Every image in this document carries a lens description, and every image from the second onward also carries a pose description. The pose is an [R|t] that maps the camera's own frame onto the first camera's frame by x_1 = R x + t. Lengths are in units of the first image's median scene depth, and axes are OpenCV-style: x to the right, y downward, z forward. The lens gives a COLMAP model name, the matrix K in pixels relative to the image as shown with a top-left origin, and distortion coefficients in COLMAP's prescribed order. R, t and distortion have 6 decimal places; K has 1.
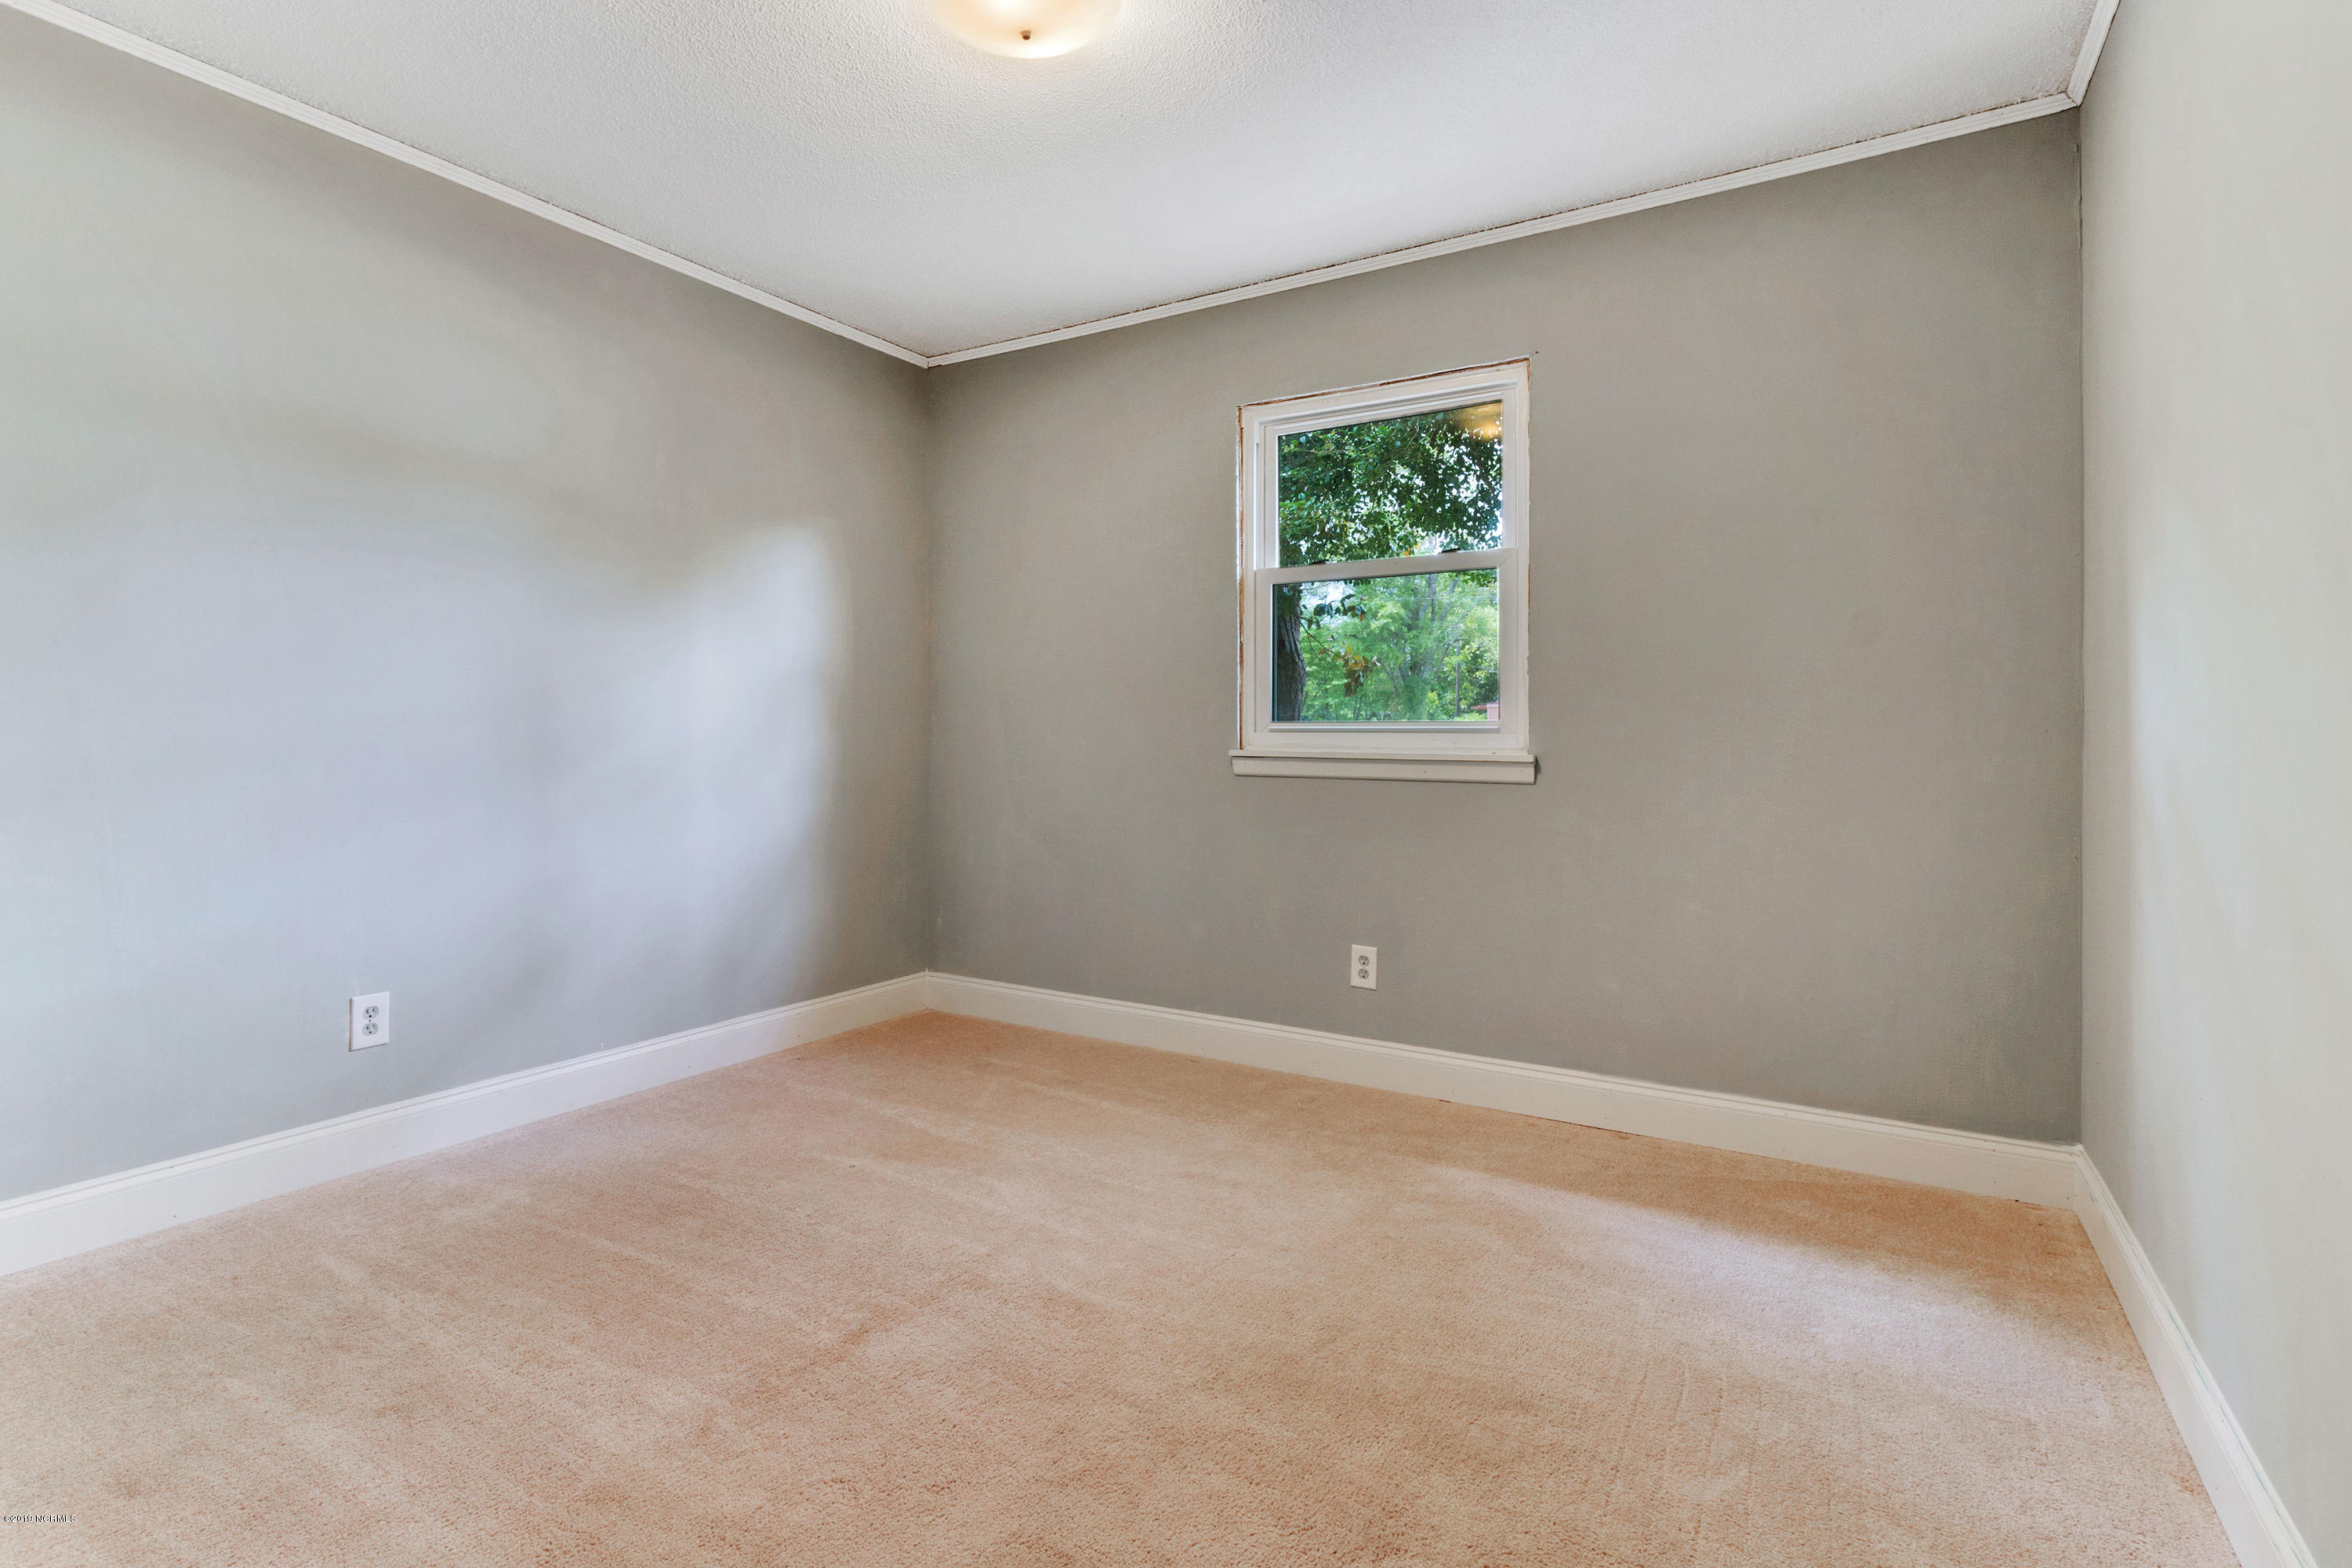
lens RADIAL K [[1107.2, 0, 1176.0], [0, 1107.2, 784.0], [0, 0, 1]] dist [0.000556, -0.000115]
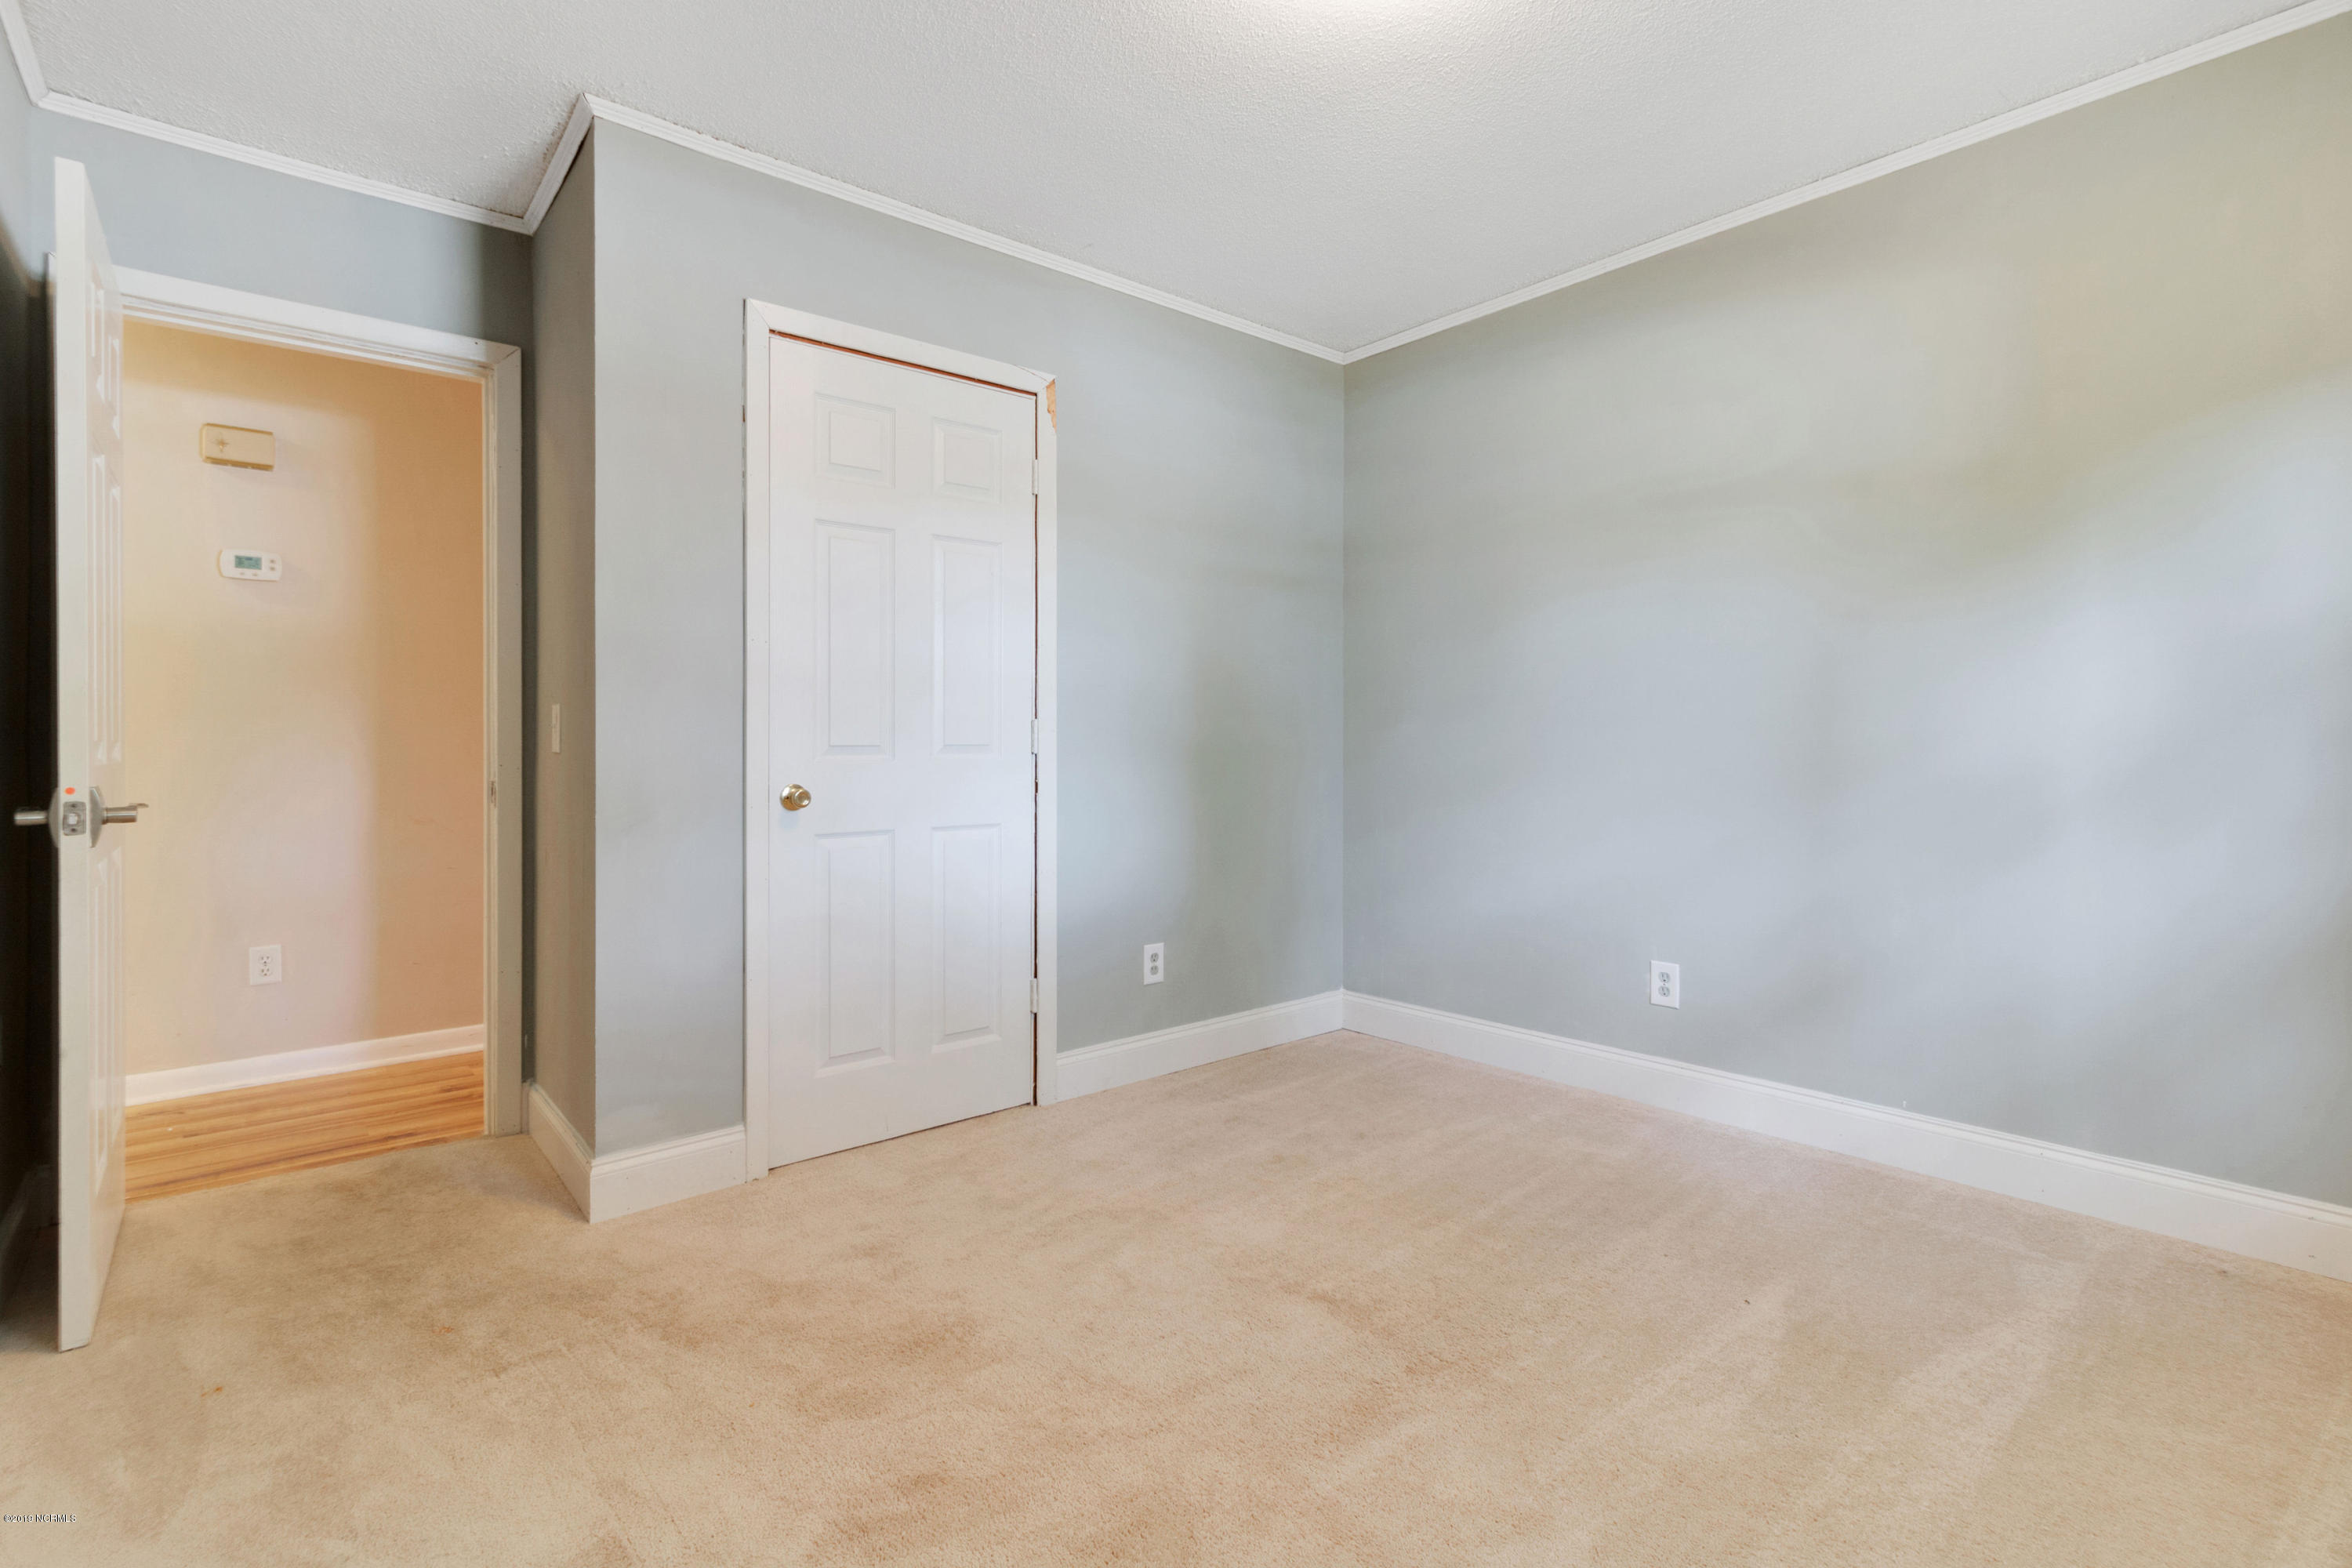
lens RADIAL K [[1107.2, 0, 1176.0], [0, 1107.2, 784.0], [0, 0, 1]] dist [0.000556, -0.000115]
pose [[-0.330823, 0.020192, -0.943477, 0.557619], [-0.037876, 0.998681, 0.034654, -0.021911], [0.942932, 0.047200, -0.329622, 0.878395]]
